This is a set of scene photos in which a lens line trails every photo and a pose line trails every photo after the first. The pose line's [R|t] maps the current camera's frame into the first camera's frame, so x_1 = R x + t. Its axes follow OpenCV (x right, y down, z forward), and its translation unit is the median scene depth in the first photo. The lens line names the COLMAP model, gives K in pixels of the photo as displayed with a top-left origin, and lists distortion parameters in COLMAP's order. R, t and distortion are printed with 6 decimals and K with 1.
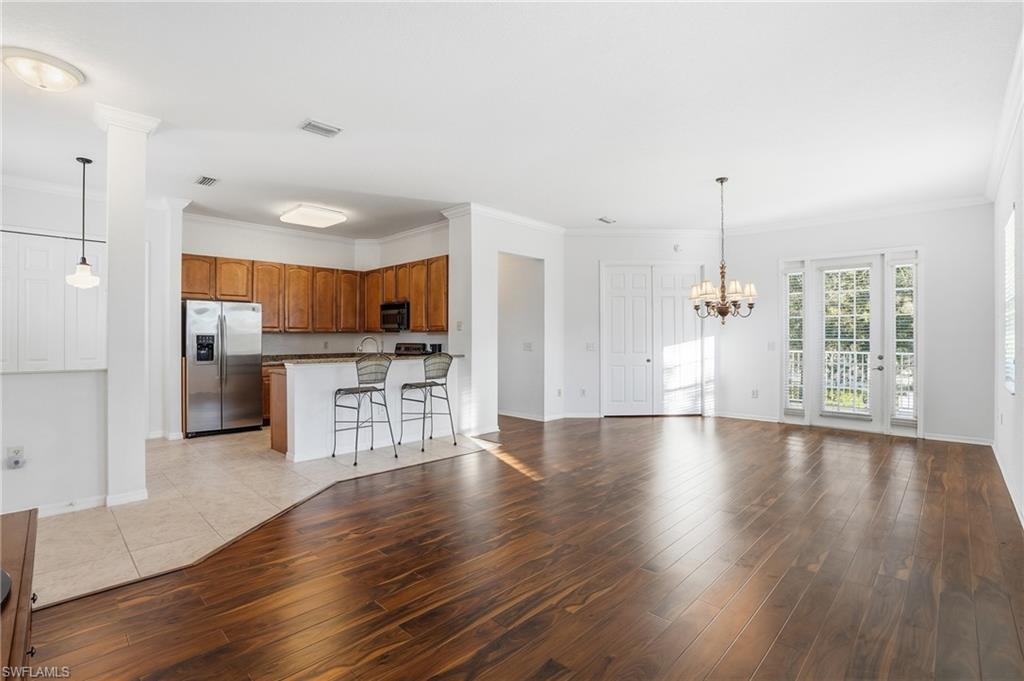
lens RADIAL K [[477.1, 0, 509.9], [0, 477.1, 337.3], [0, 0, 1]] dist [-0.068174, 0.027716]
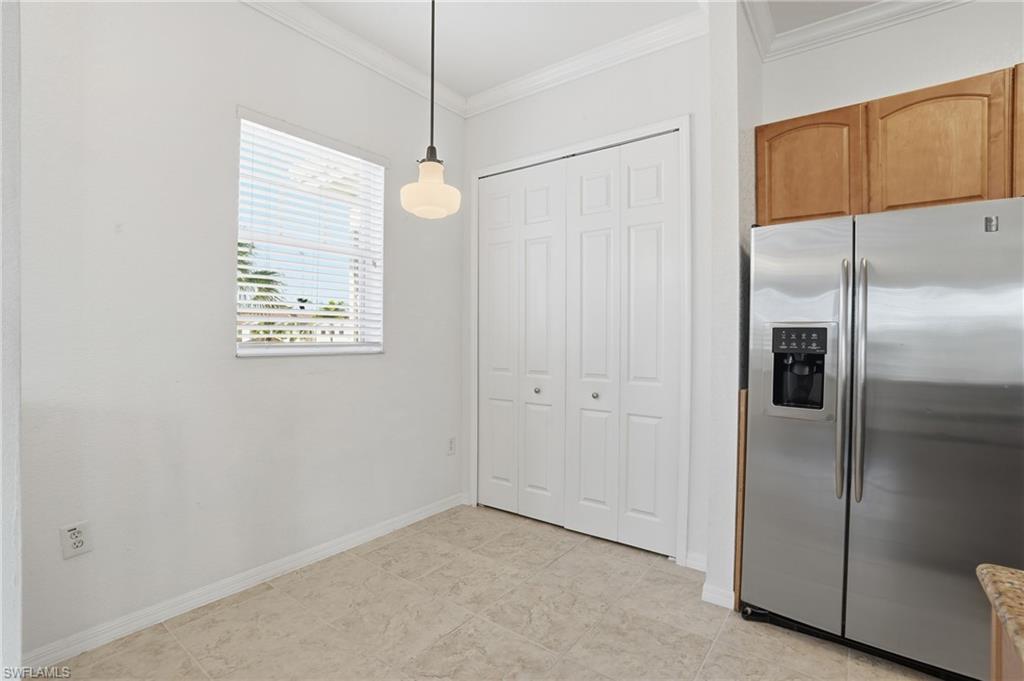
lens RADIAL K [[472.1, 0, 513.9], [0, 472.1, 340.0], [0, 0, 1]] dist [-0.074640, 0.027777]
pose [[0.122694, 0.008109, -0.992411, -0.330418], [-0.004476, 0.999961, 0.007617, 0.002537], [0.992434, 0.003507, 0.122726, 0.698608]]
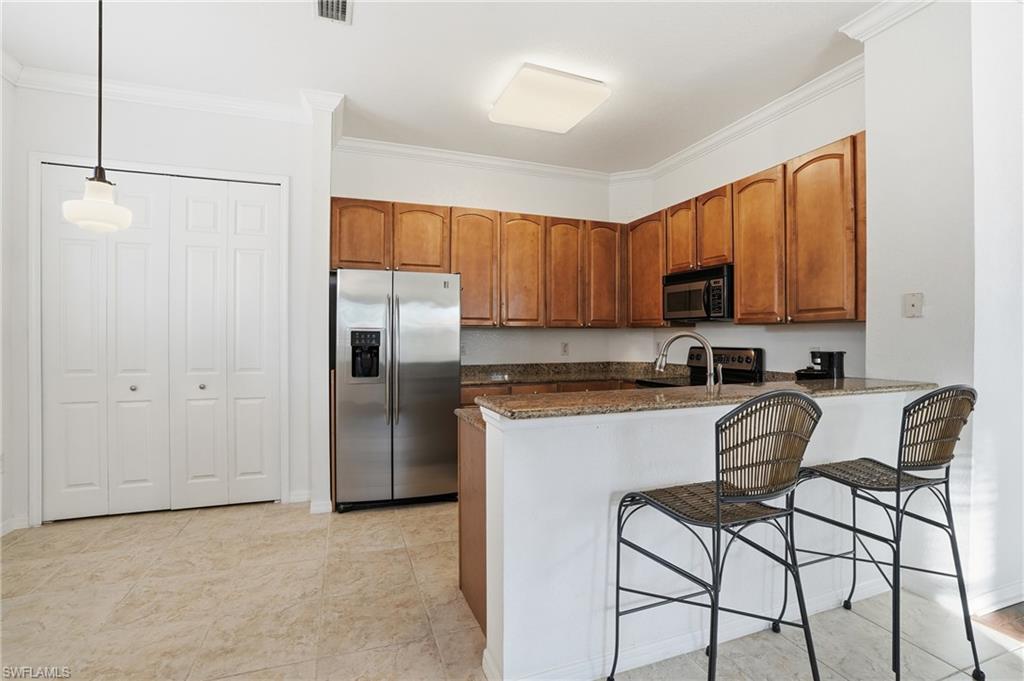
lens RADIAL K [[472.1, 0, 513.9], [0, 472.1, 340.0], [0, 0, 1]] dist [-0.074640, 0.027777]
pose [[0.901099, 0.004411, -0.433590, -0.227997], [-0.002177, 0.999982, 0.005648, 0.002429], [0.433607, -0.004146, 0.901092, 0.520647]]
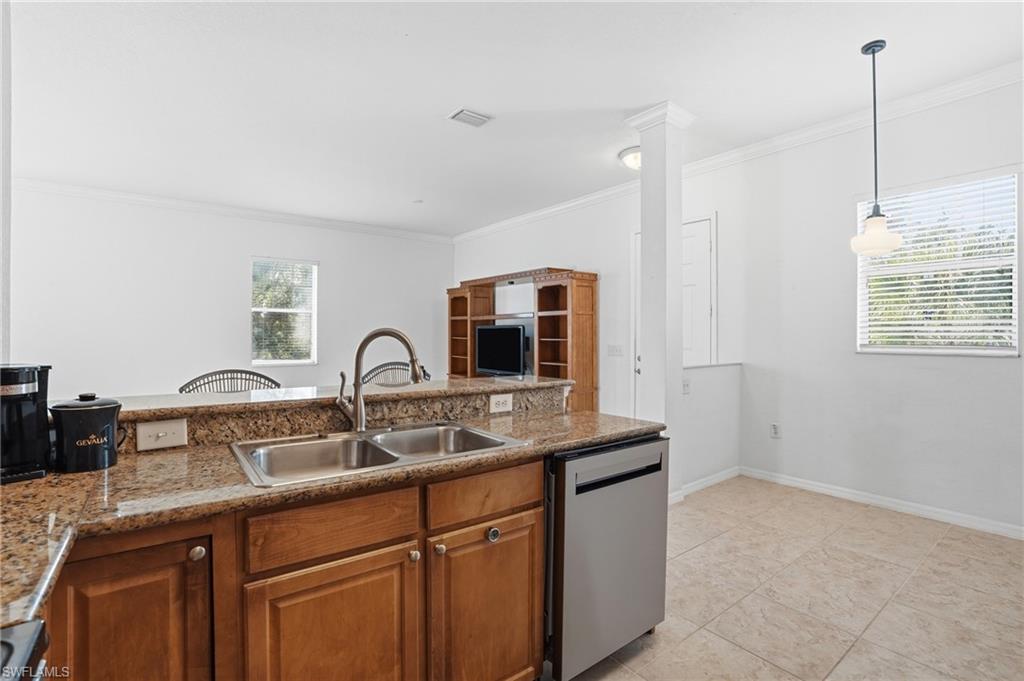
lens RADIAL K [[477.1, 0, 509.9], [0, 477.1, 337.3], [0, 0, 1]] dist [-0.068174, 0.027716]
pose [[-0.988938, -0.005526, 0.148223, -0.370133], [-0.005291, 0.999984, 0.001981, 0.001363], [-0.148232, 0.001175, -0.988952, 1.143474]]
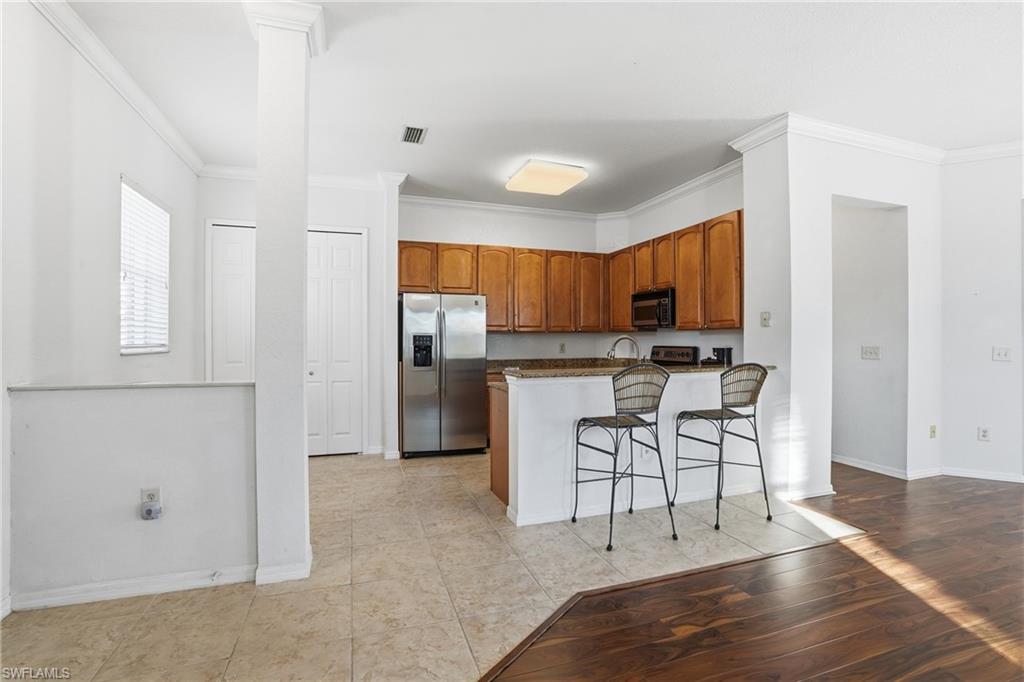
lens RADIAL K [[472.1, 0, 513.9], [0, 472.1, 340.5], [0, 0, 1]] dist [-0.074640, 0.027777]
pose [[0.891605, 0.001111, -0.452813, -0.121239], [-0.000004, 0.999997, 0.002446, 0.002464], [0.452815, -0.002179, 0.891602, 0.300907]]
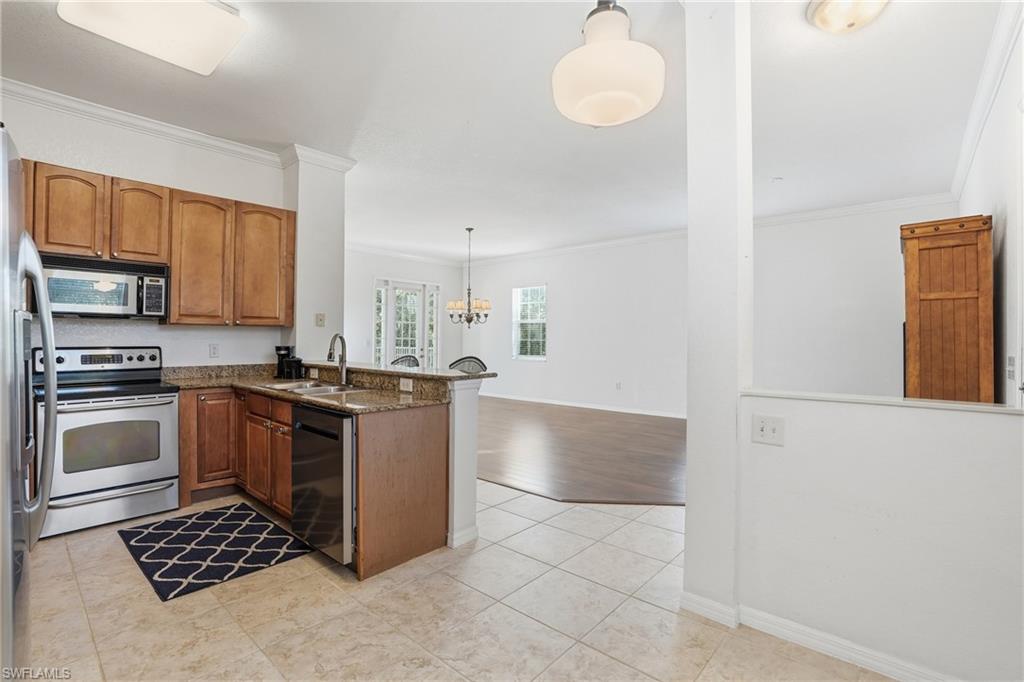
lens RADIAL K [[477.1, 0, 509.9], [0, 477.1, 337.8], [0, 0, 1]] dist [-0.068174, 0.027716]
pose [[-0.041174, 0.000515, 0.999152, -0.797800], [-0.006004, 0.999982, -0.000763, 0.001630], [-0.999134, -0.006030, -0.041170, 0.721982]]
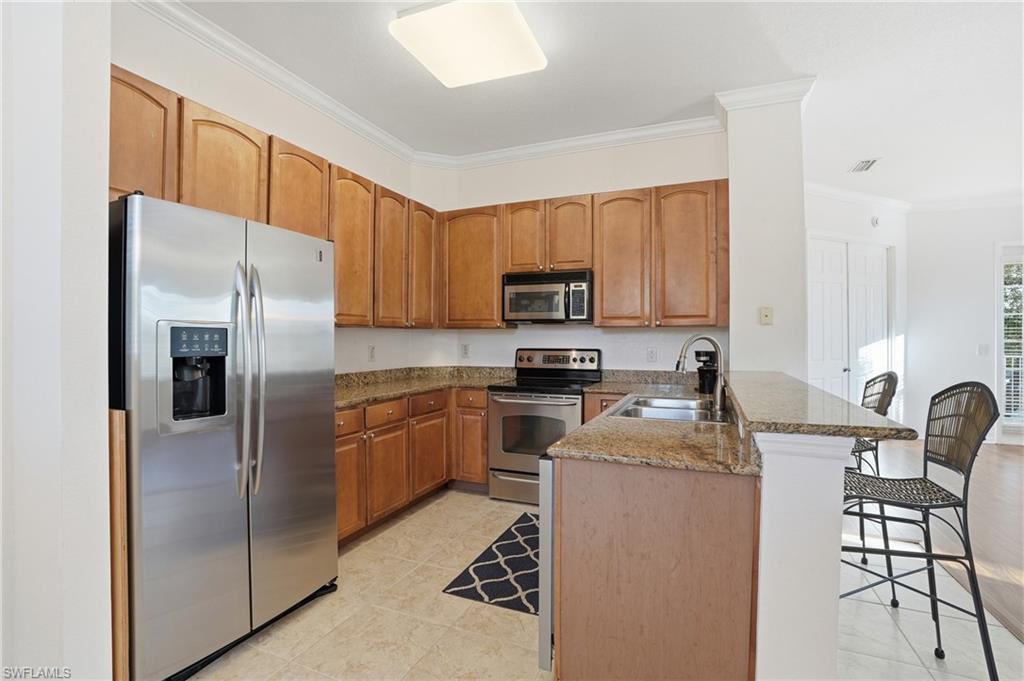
lens RADIAL K [[472.1, 0, 513.9], [0, 472.1, 340.0], [0, 0, 1]] dist [-0.074640, 0.027777]
pose [[0.933247, 0.001628, 0.359233, -0.525185], [-0.002115, 0.999997, 0.000963, 0.002483], [-0.359230, -0.001658, 0.933248, 0.608917]]
